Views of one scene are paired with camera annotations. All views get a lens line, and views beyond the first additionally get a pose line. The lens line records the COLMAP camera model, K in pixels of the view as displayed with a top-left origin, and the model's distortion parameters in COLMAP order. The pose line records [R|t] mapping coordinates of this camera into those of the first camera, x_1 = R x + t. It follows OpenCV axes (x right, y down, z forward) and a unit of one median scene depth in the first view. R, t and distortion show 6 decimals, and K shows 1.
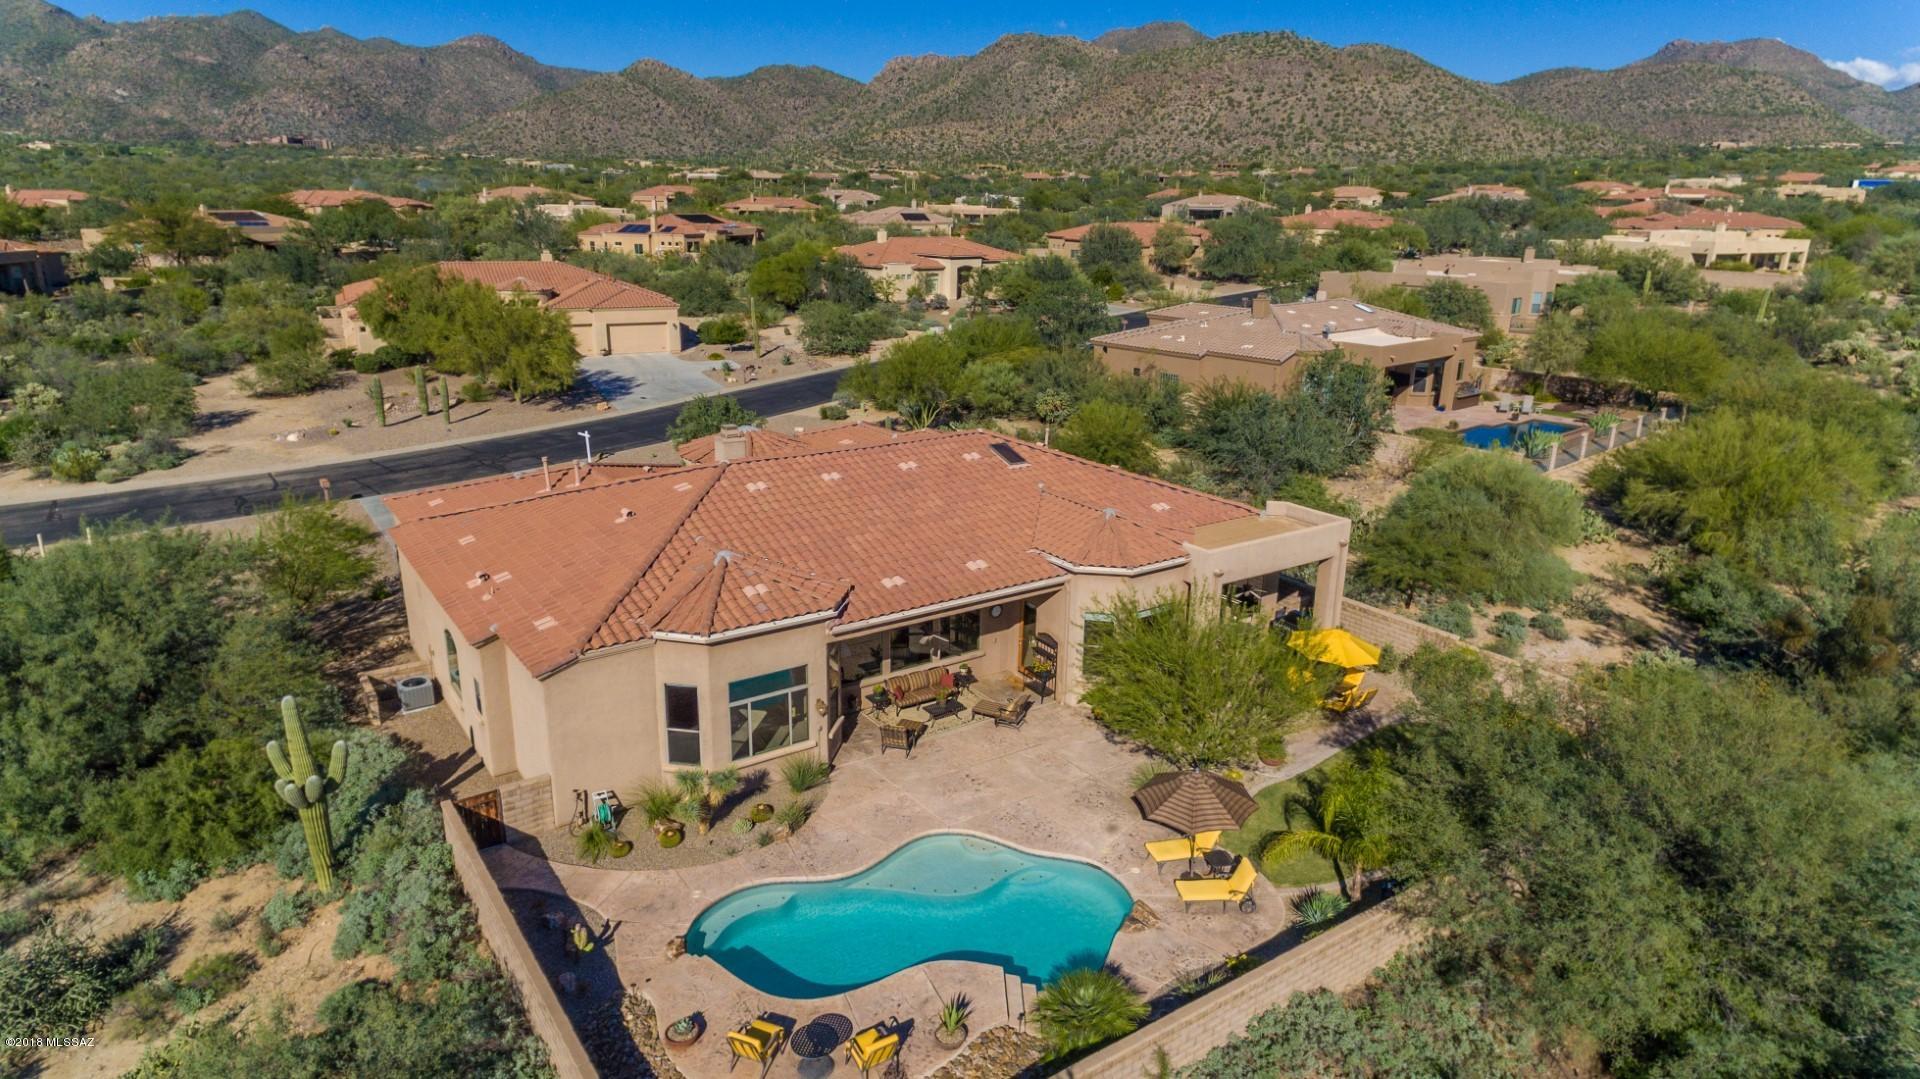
lens RADIAL K [[1141.0, 0, 955.9], [0, 1141.0, 536.1], [0, 0, 1]] dist [0.037475, -0.021997]
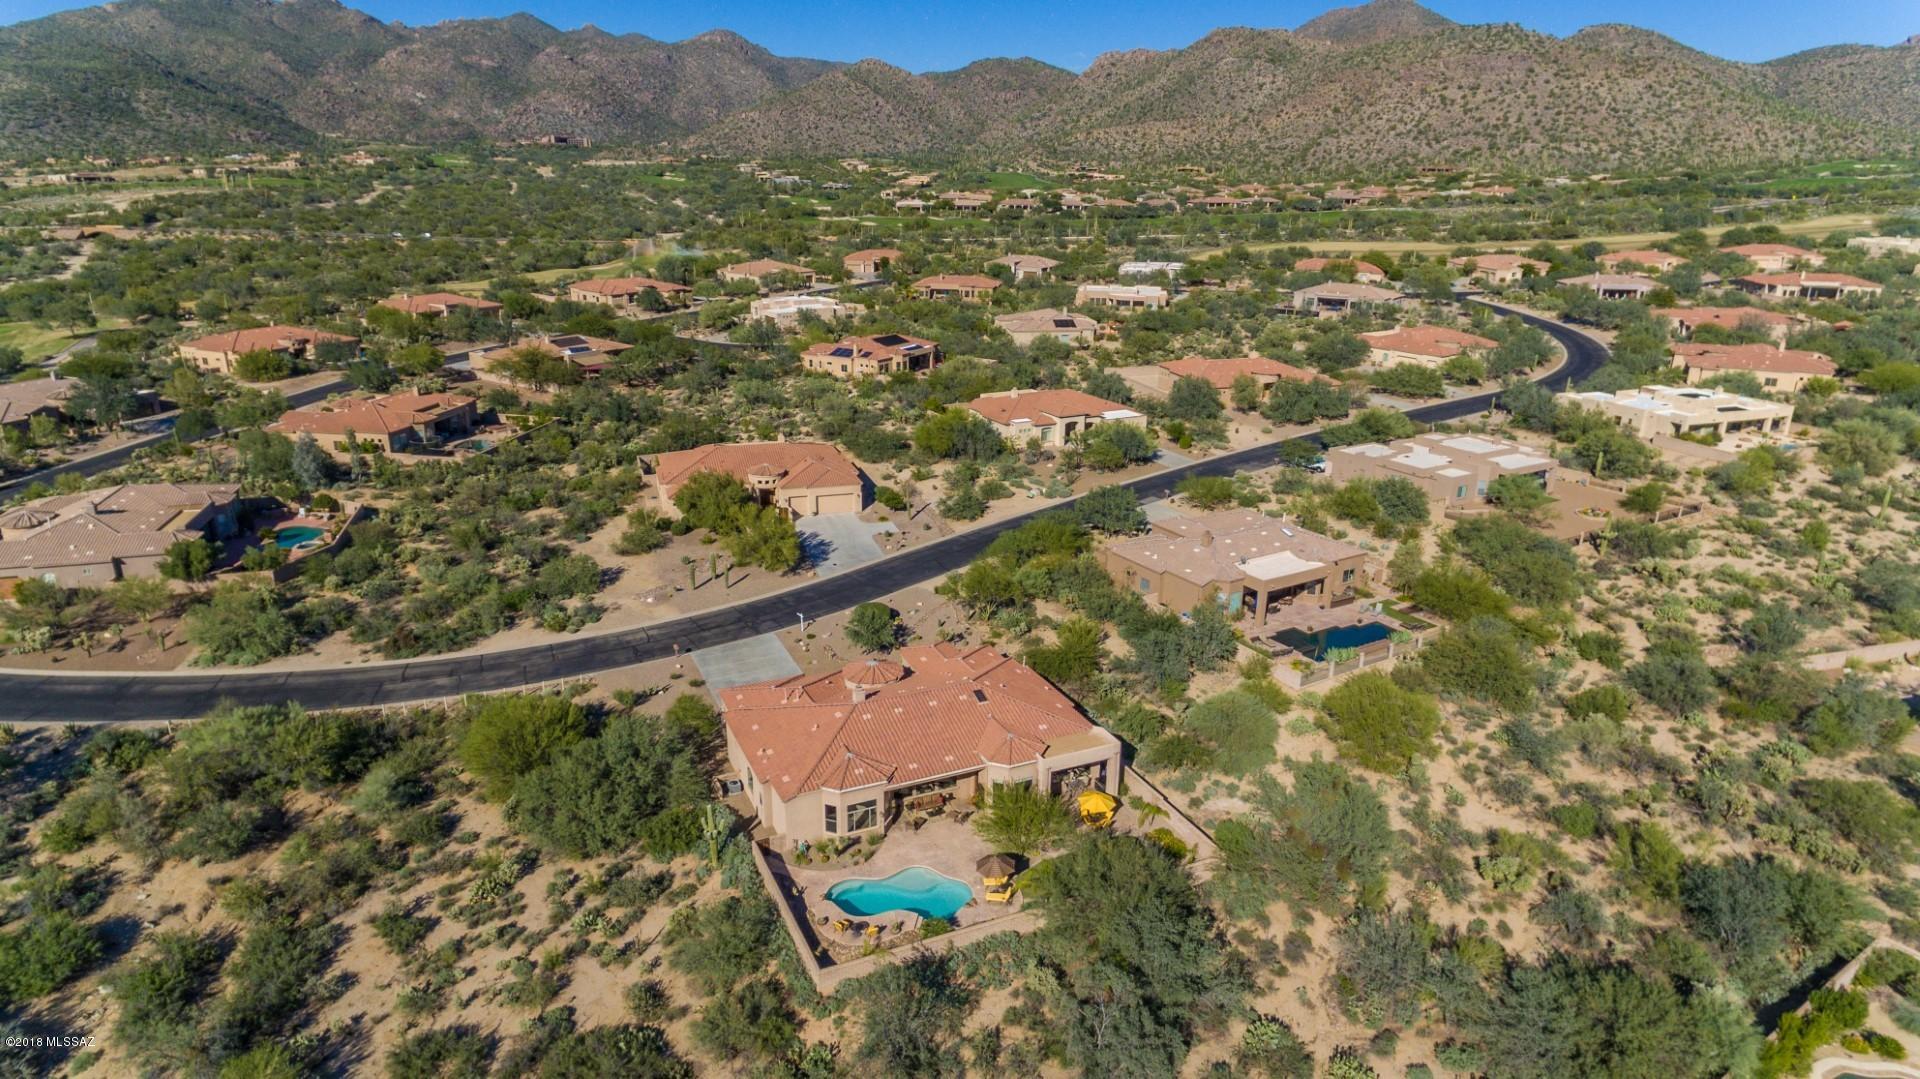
lens RADIAL K [[1141.0, 0, 955.9], [0, 1141.0, 536.1], [0, 0, 1]] dist [0.037475, -0.021997]
pose [[0.984232, 0.052286, -0.168979, 0.173590], [-0.047292, 0.998321, 0.033449, -0.220049], [0.170444, -0.024931, 0.985052, -0.587644]]
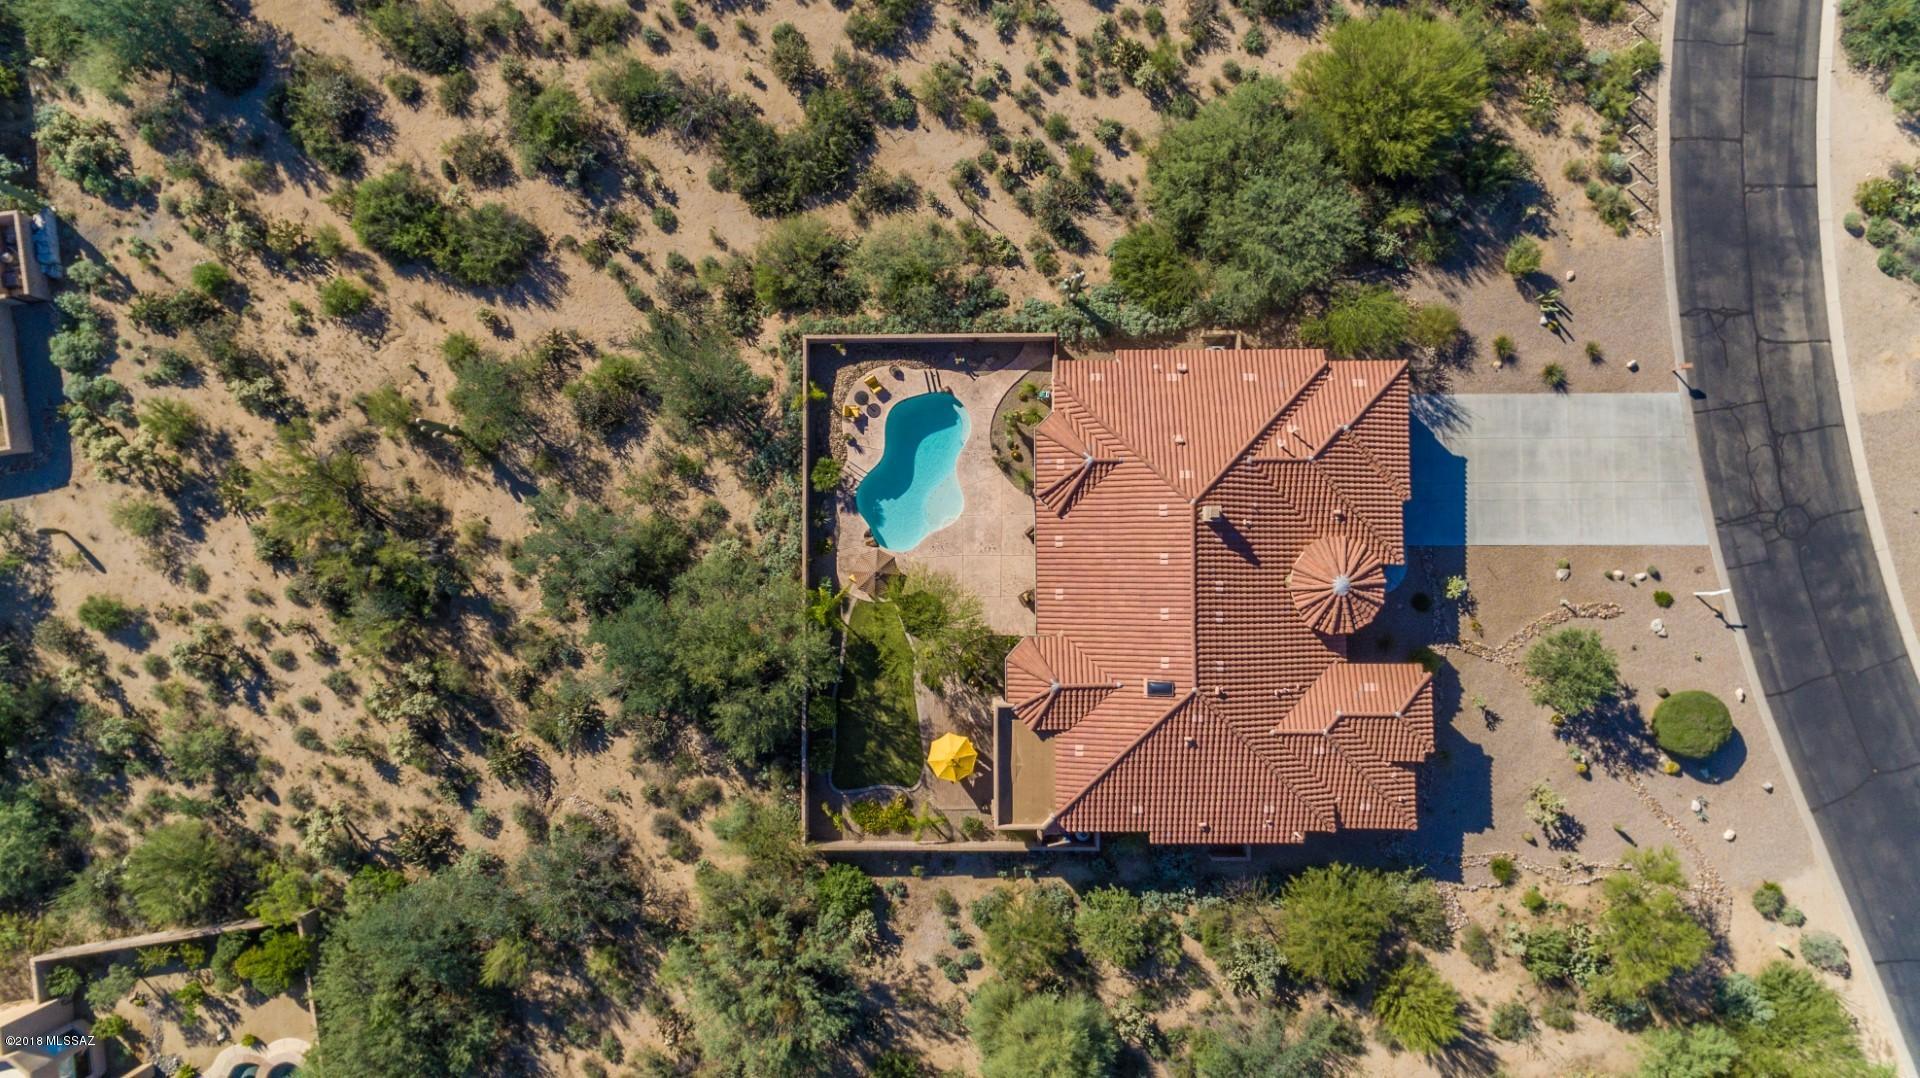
lens RADIAL K [[1141.0, 0, 955.9], [0, 1141.0, 535.6], [0, 0, 1]] dist [0.037475, -0.021997]
pose [[-0.568161, 0.821981, -0.039257, 0.043058], [-0.240204, -0.120026, 0.963274, -0.685663], [0.787080, 0.556724, 0.265637, 0.130340]]
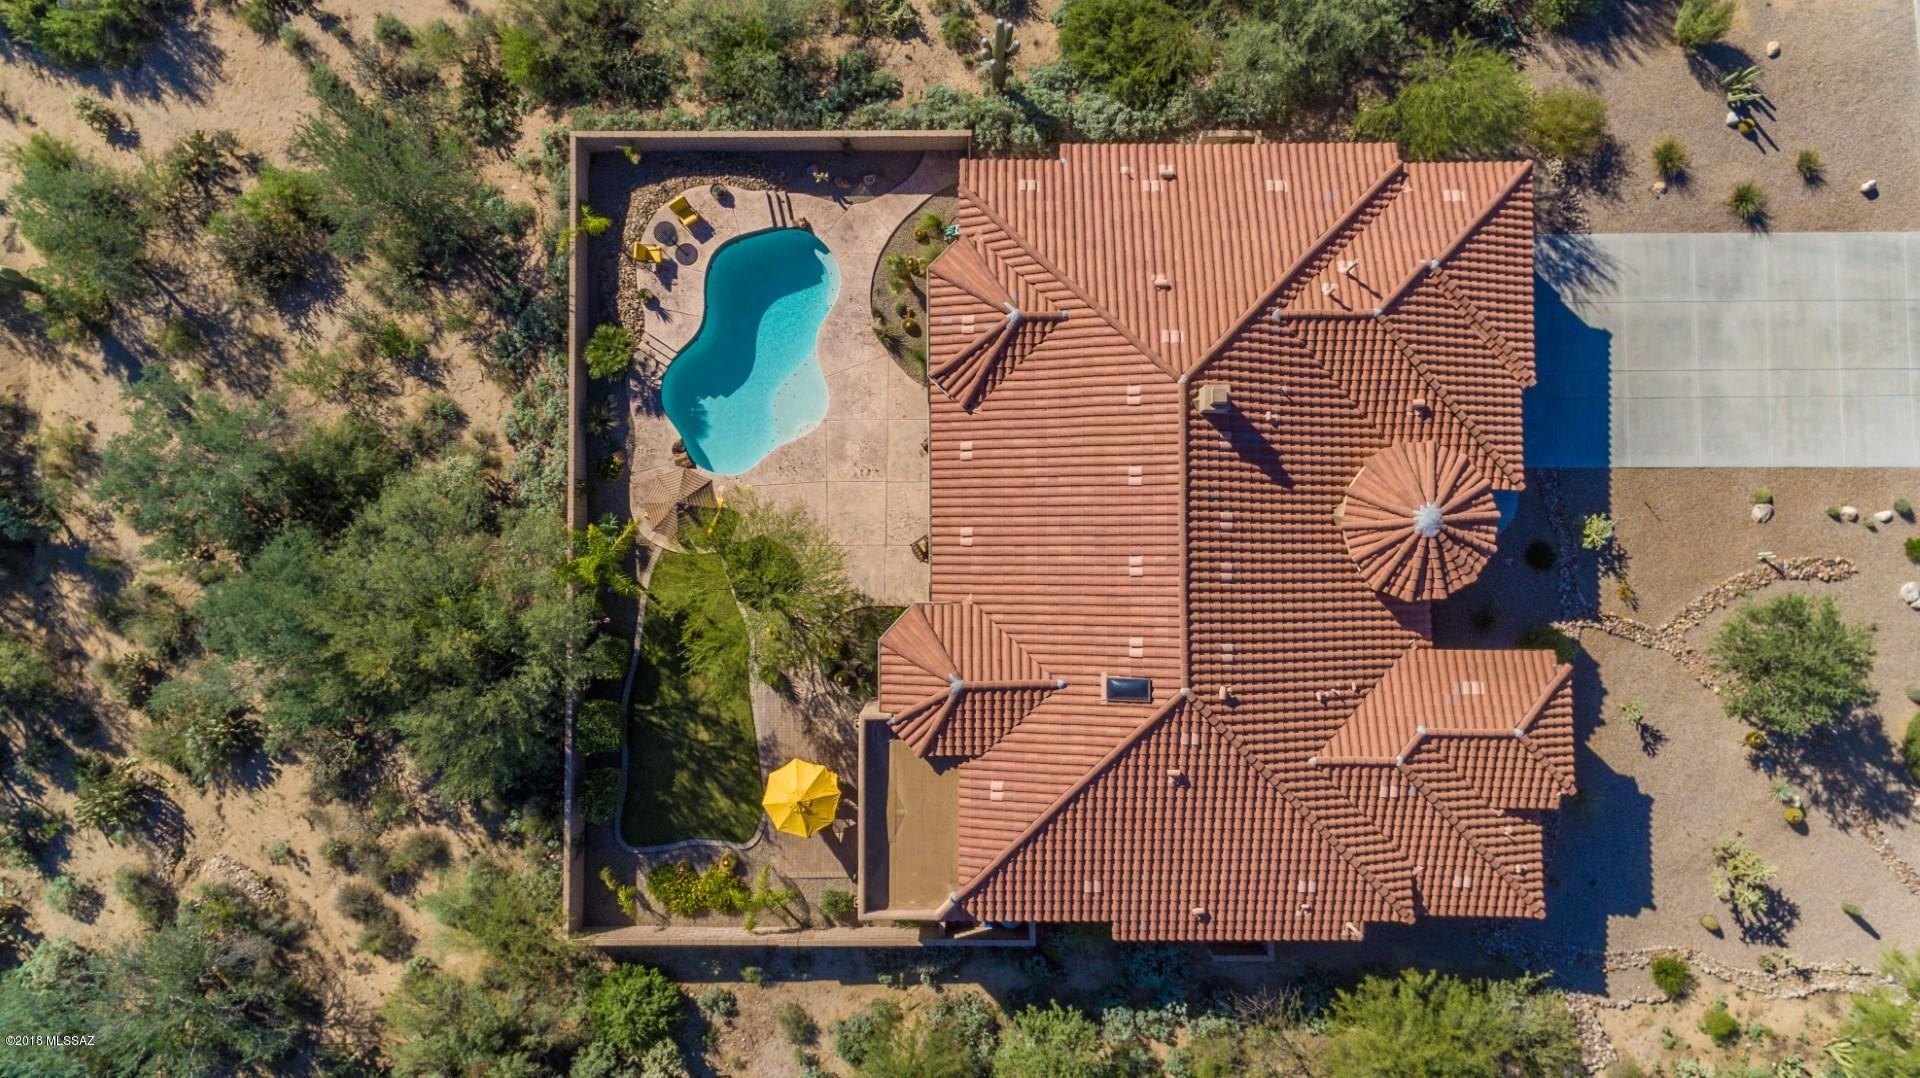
lens RADIAL K [[1141.0, 0, 955.9], [0, 1141.0, 535.6], [0, 0, 1]] dist [0.037475, -0.021997]
pose [[-0.569777, 0.820964, -0.037033, 0.026144], [-0.237454, -0.121325, 0.963792, -0.430315], [0.786746, 0.557941, 0.264070, 0.277974]]
